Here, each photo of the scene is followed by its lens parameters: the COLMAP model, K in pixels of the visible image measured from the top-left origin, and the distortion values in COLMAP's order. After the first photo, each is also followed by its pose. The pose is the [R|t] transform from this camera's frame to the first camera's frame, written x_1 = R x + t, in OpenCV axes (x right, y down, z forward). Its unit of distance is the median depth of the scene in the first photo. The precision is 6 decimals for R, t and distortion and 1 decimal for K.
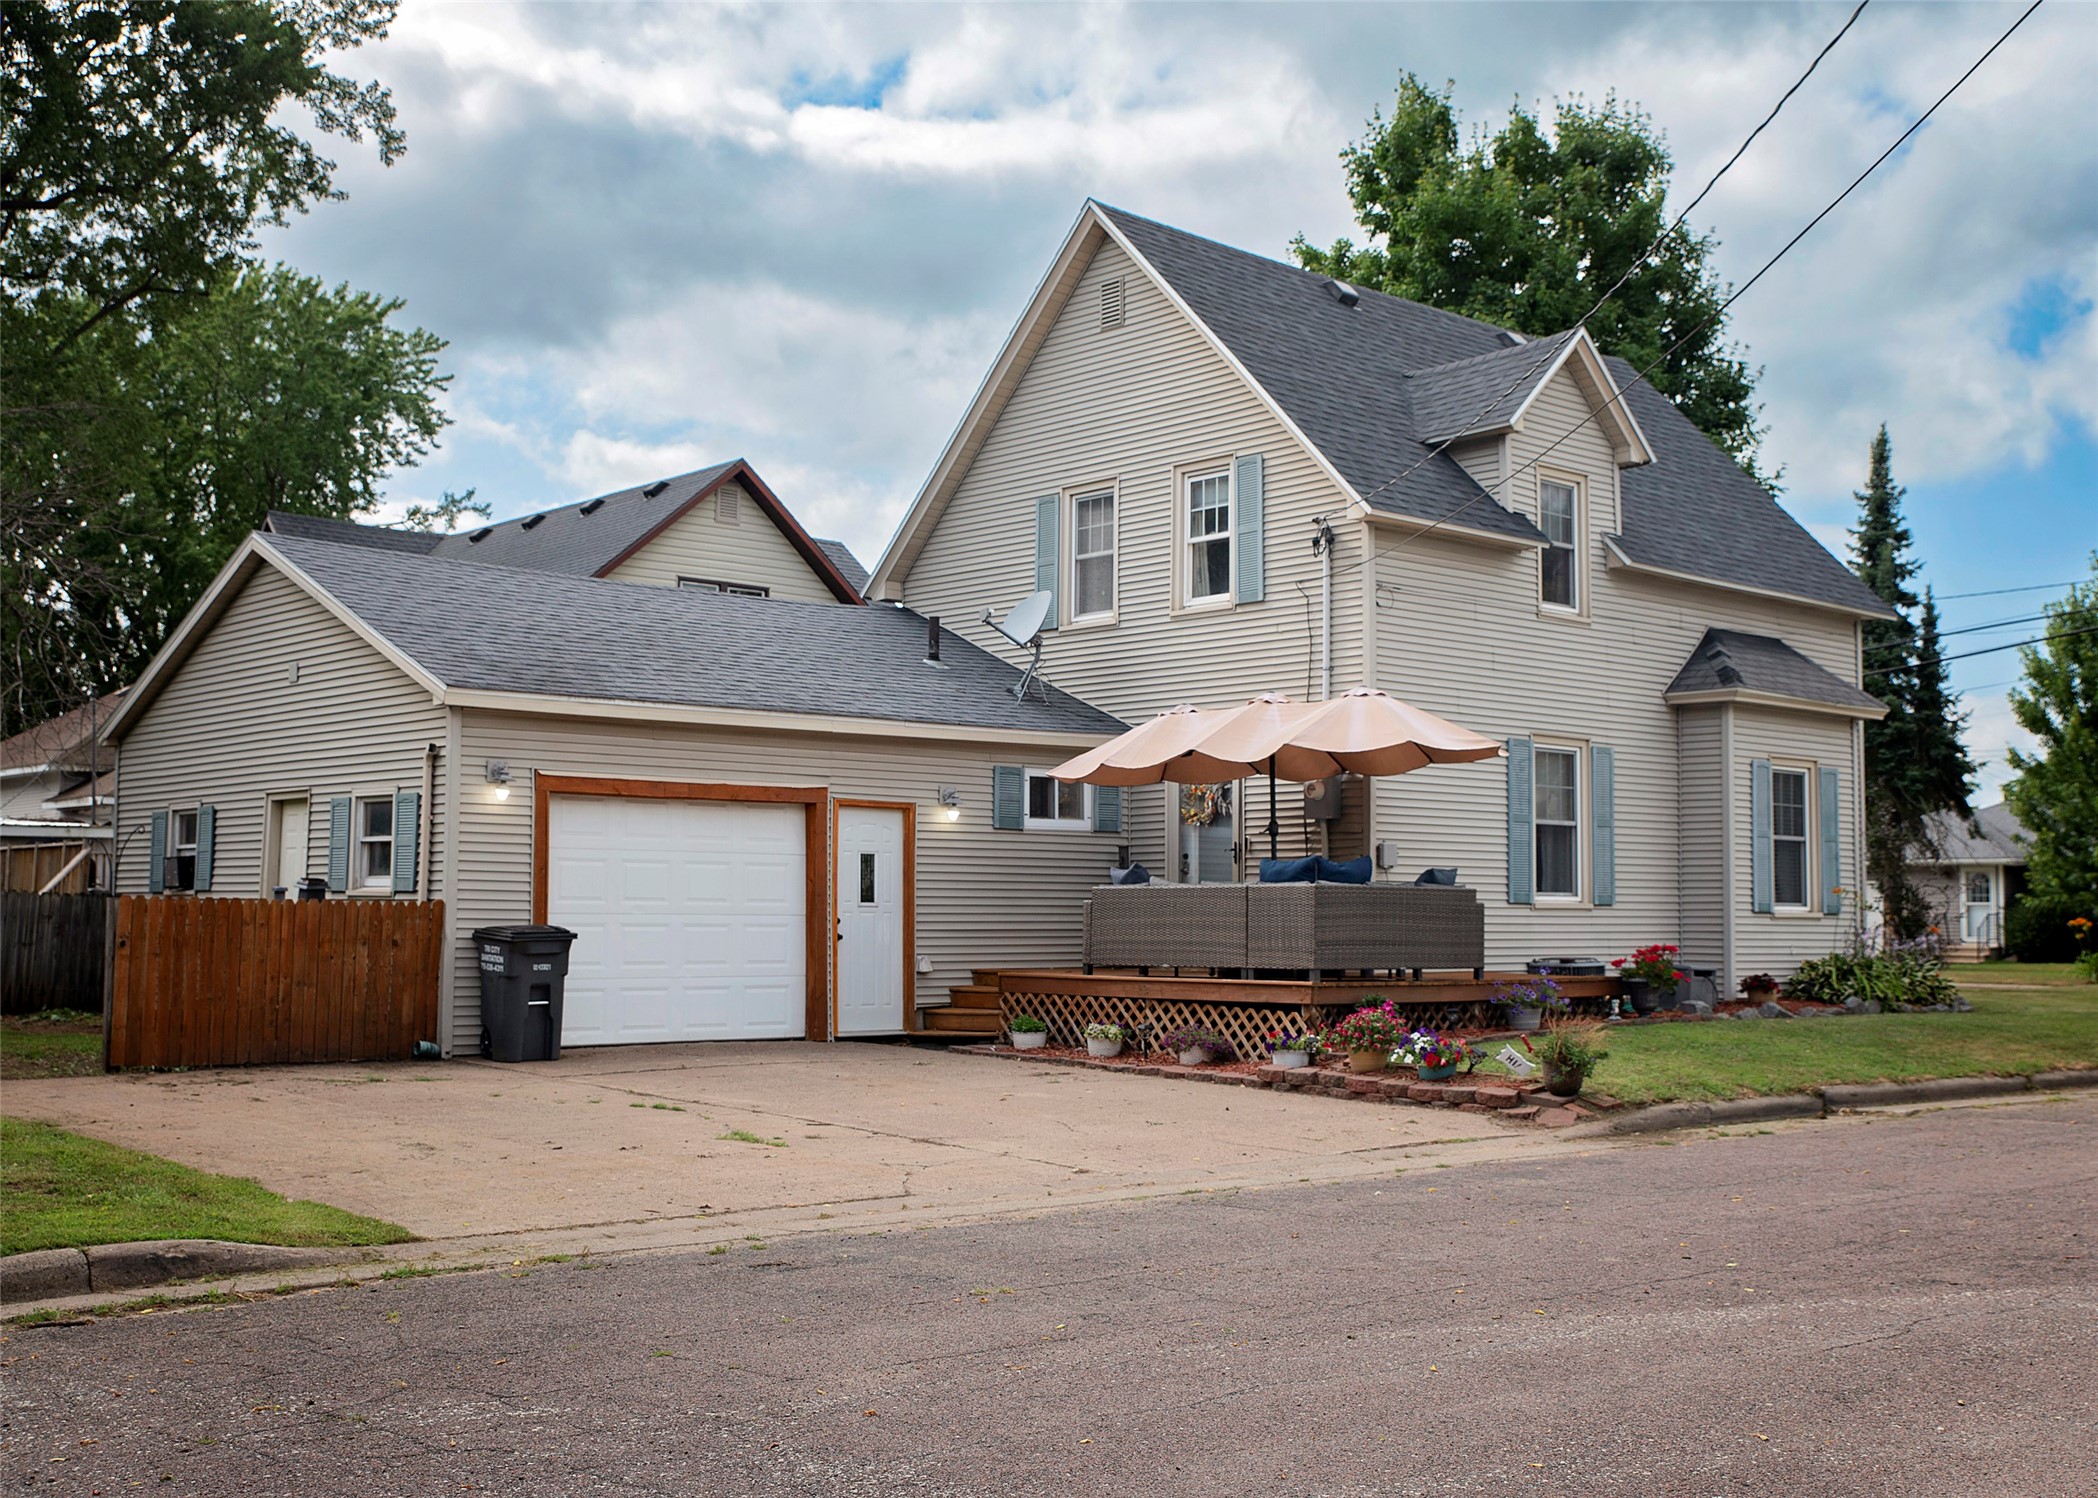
lens RADIAL K [[2279.4, 0, 1095.4], [0, 2279.4, 741.7], [0, 0, 1]] dist [-0.012270, 0.055610]
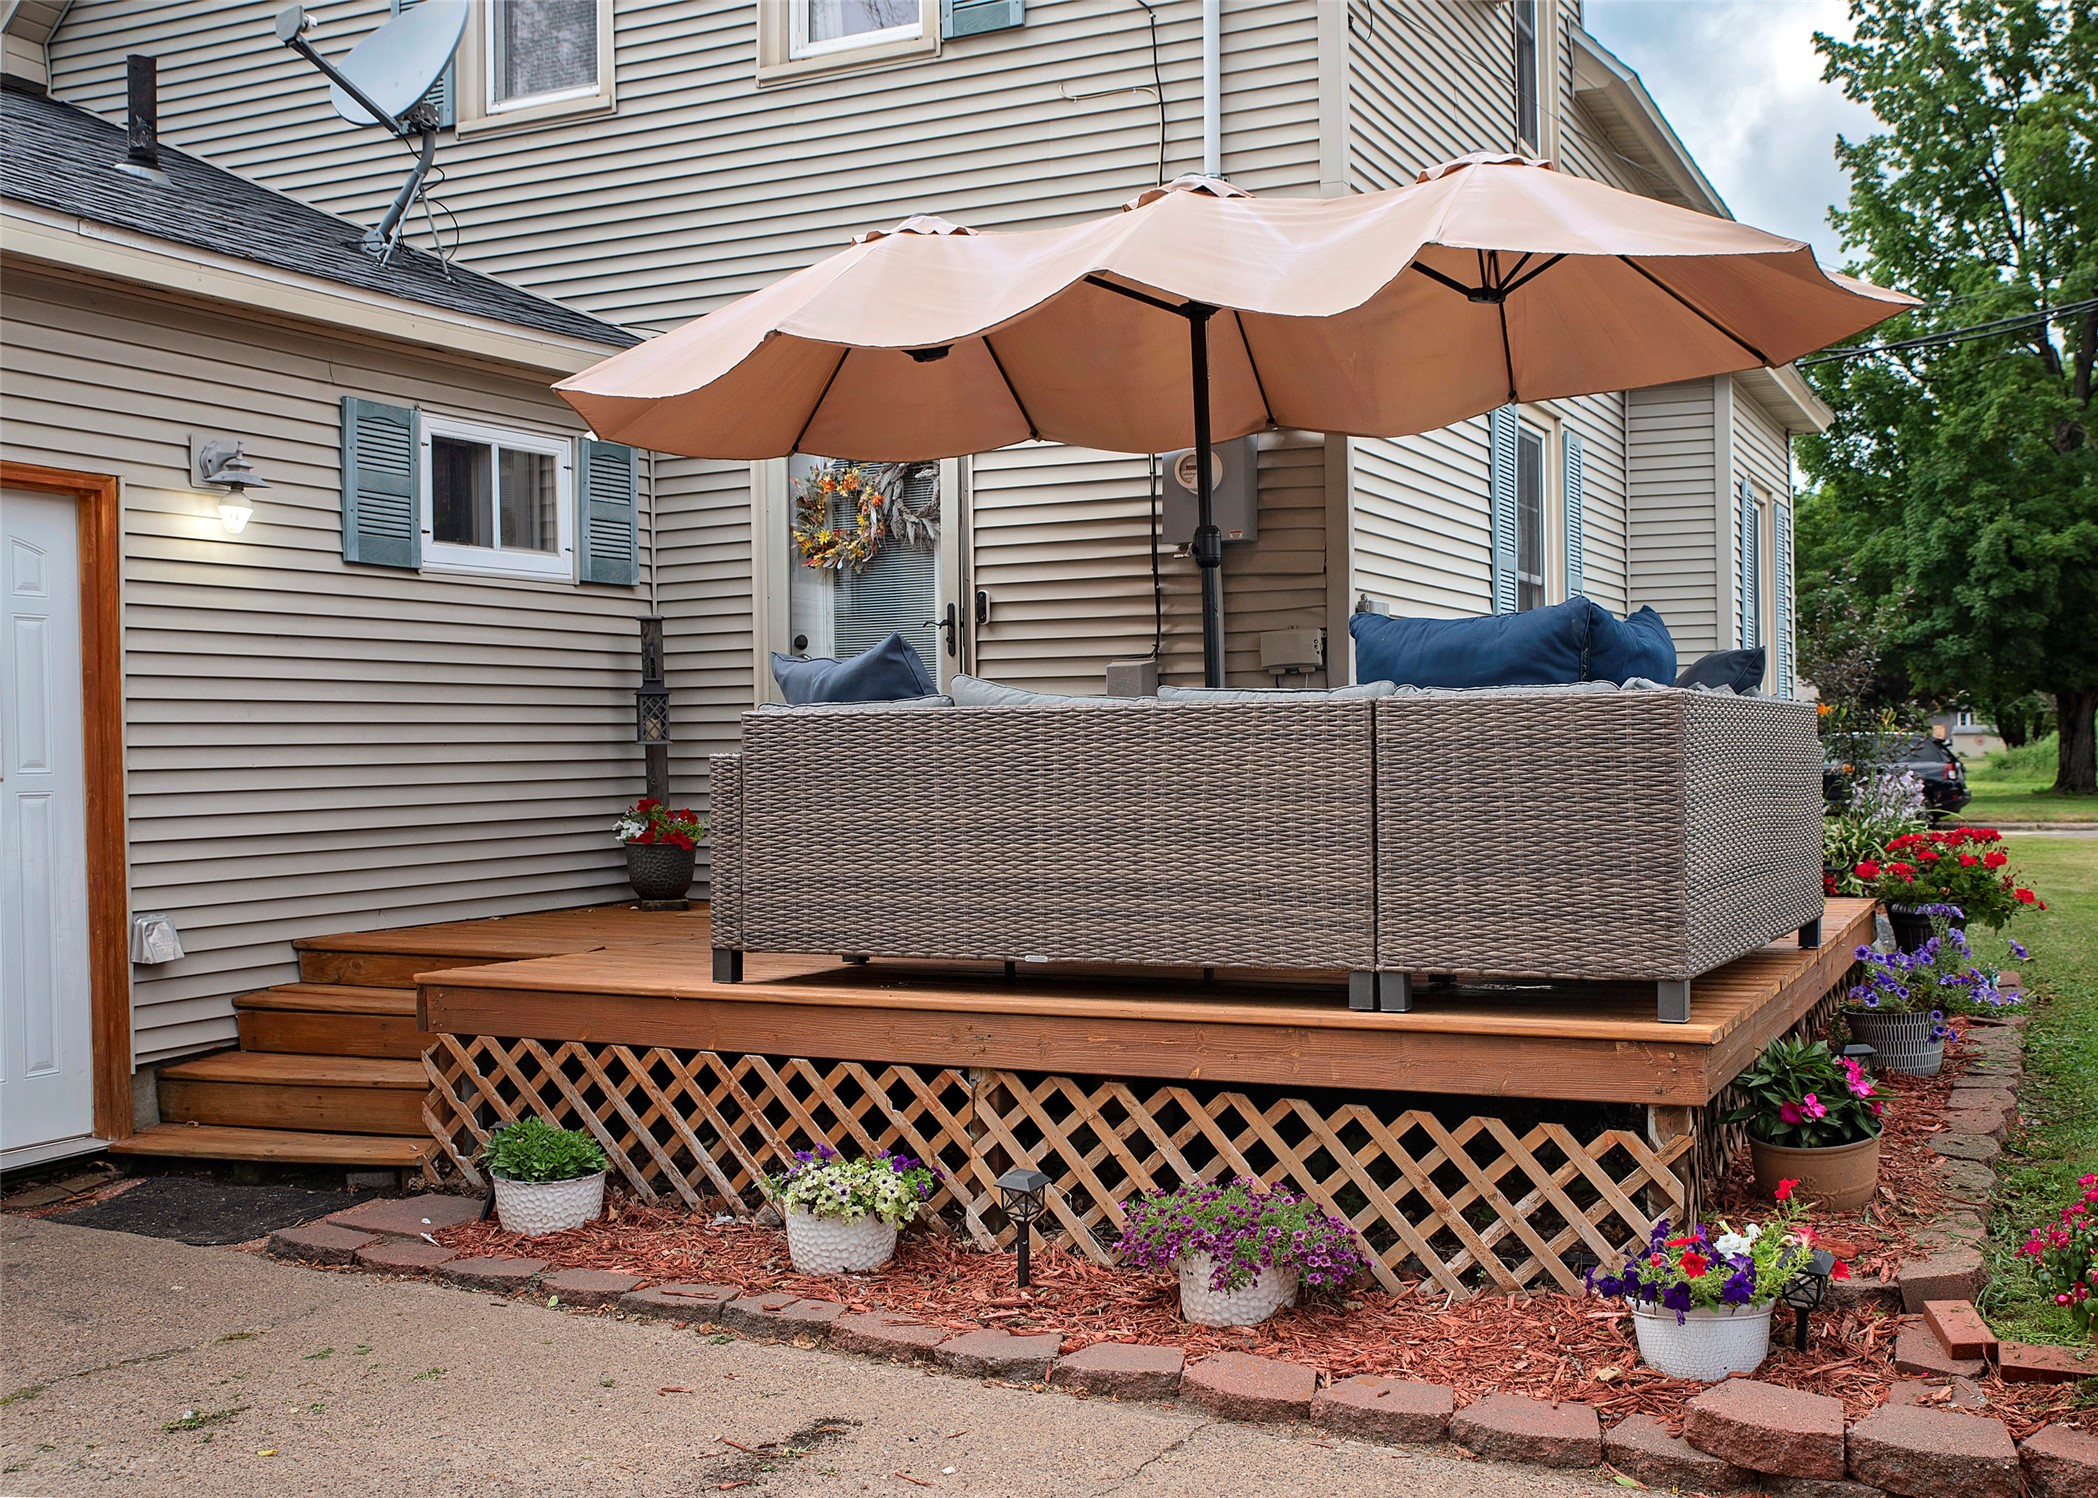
lens RADIAL K [[2129.7, 0, 1132.6], [0, 2129.7, 750.3], [0, 0, 1]] dist [-0.058228, 0.113735]
pose [[0.924887, -0.017578, 0.379835, -0.059578], [-0.012373, 0.997011, 0.076267, 0.042147], [-0.380040, -0.075238, 0.921905, 0.647582]]
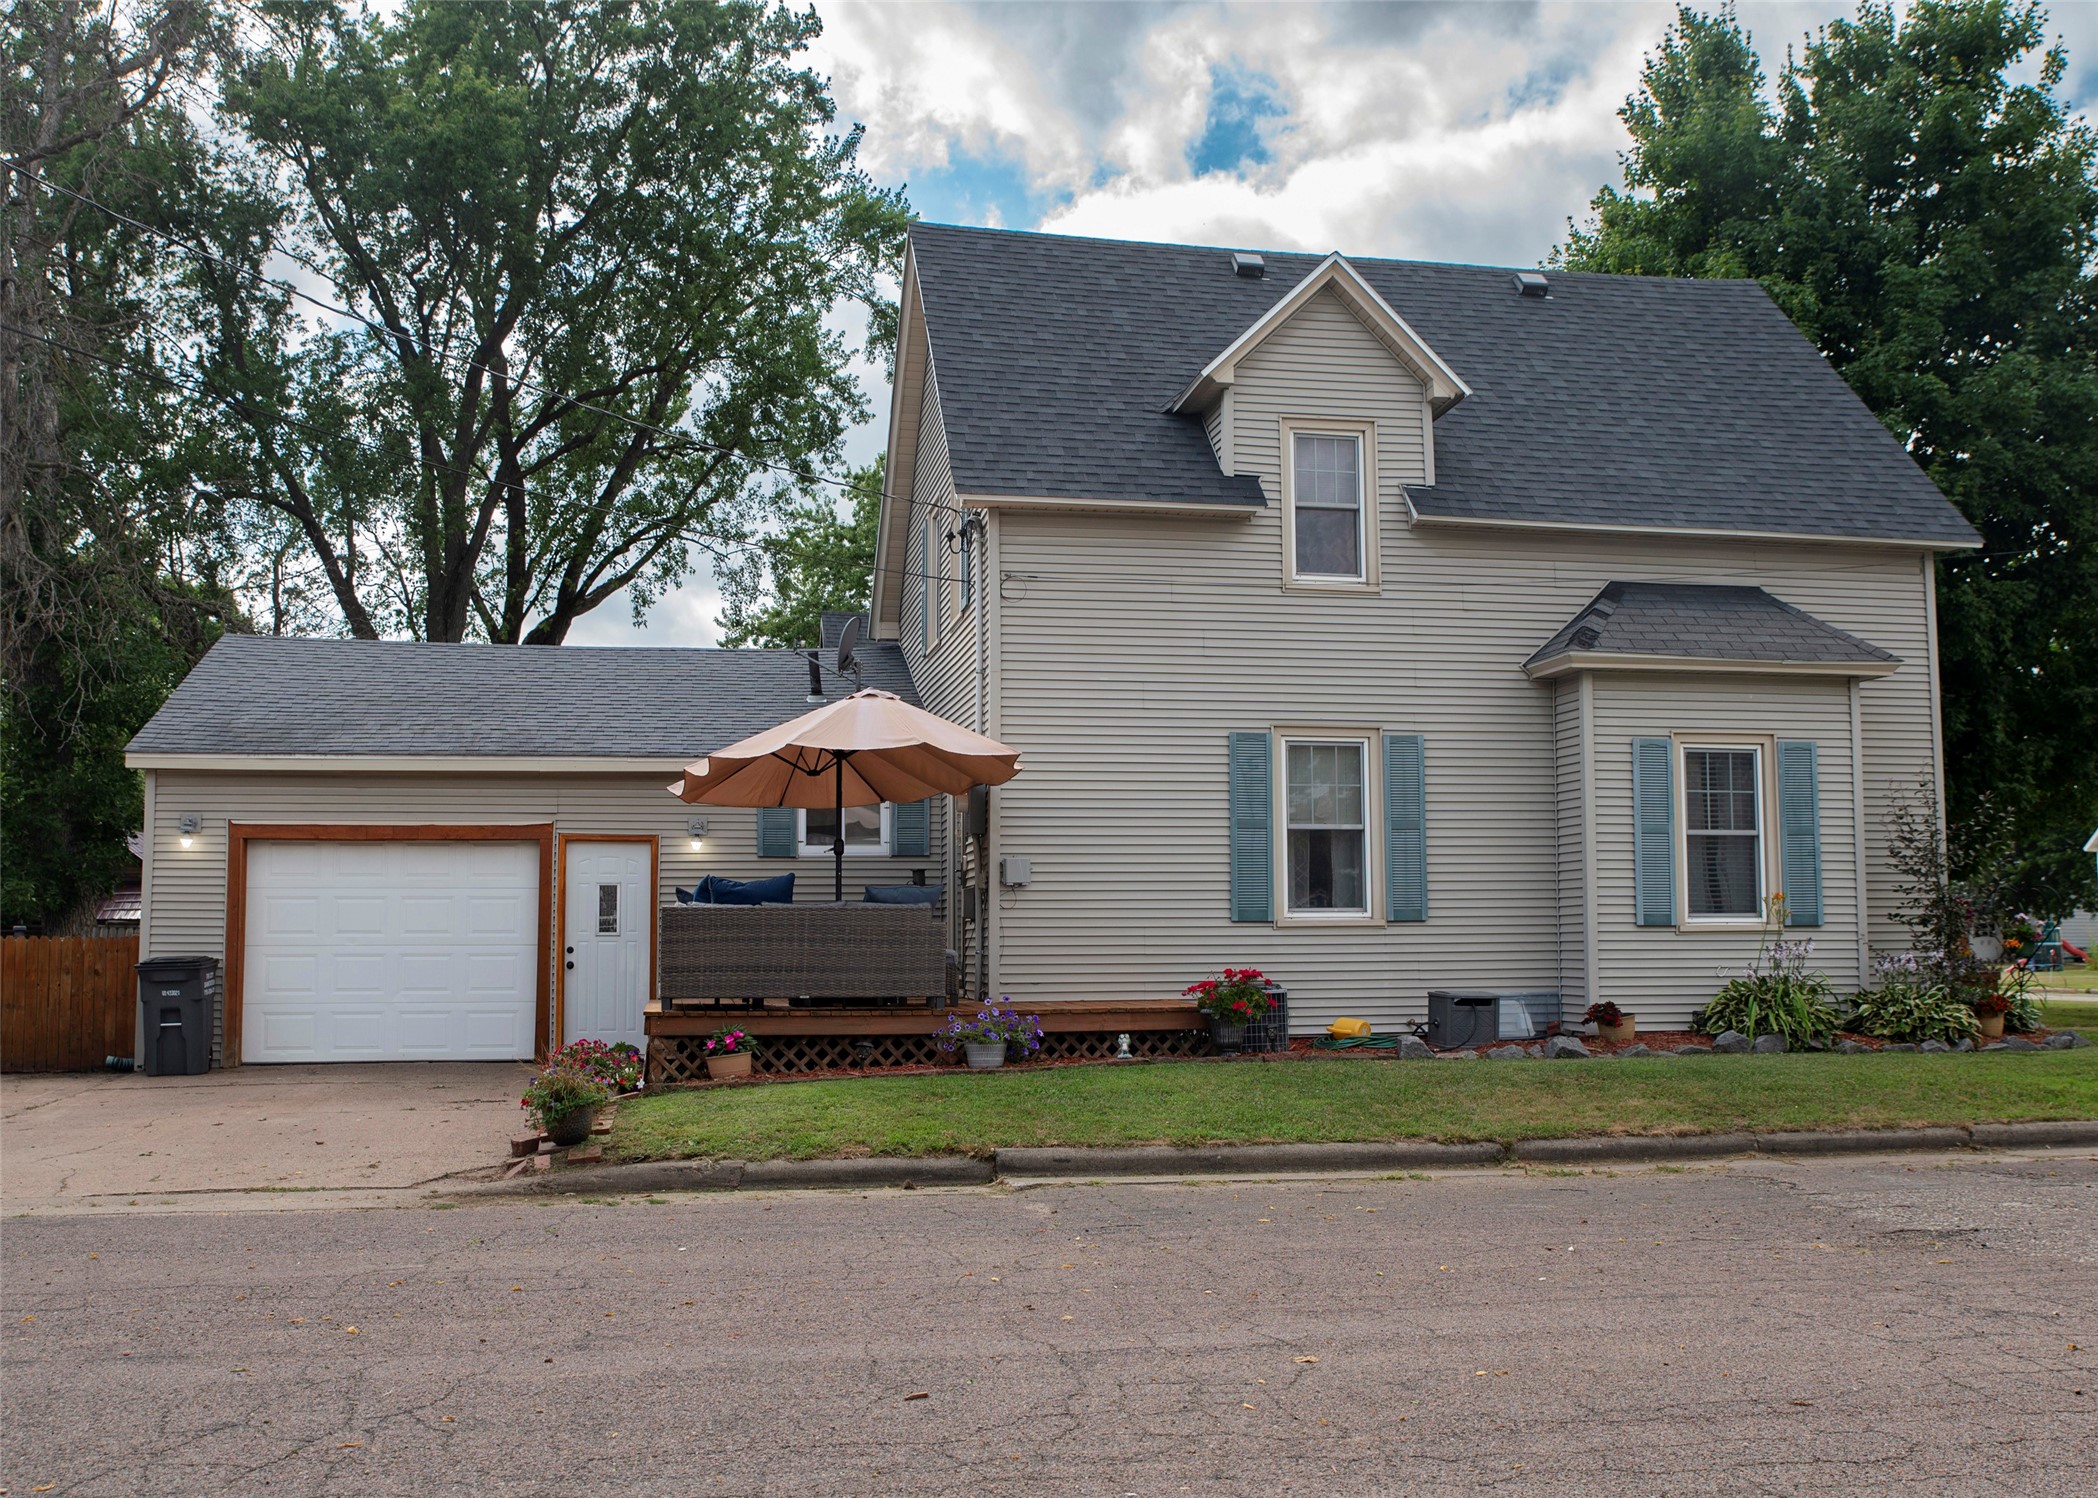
lens RADIAL K [[1973.8, 0, 1051.5], [0, 1973.8, 792.1], [0, 0, 1]] dist [-0.050694, 0.002370]
pose [[0.851943, -0.052671, -0.520979, 0.542988], [0.052529, 0.998506, -0.015049, 0.030526], [0.520993, -0.014545, 0.853437, 0.332284]]
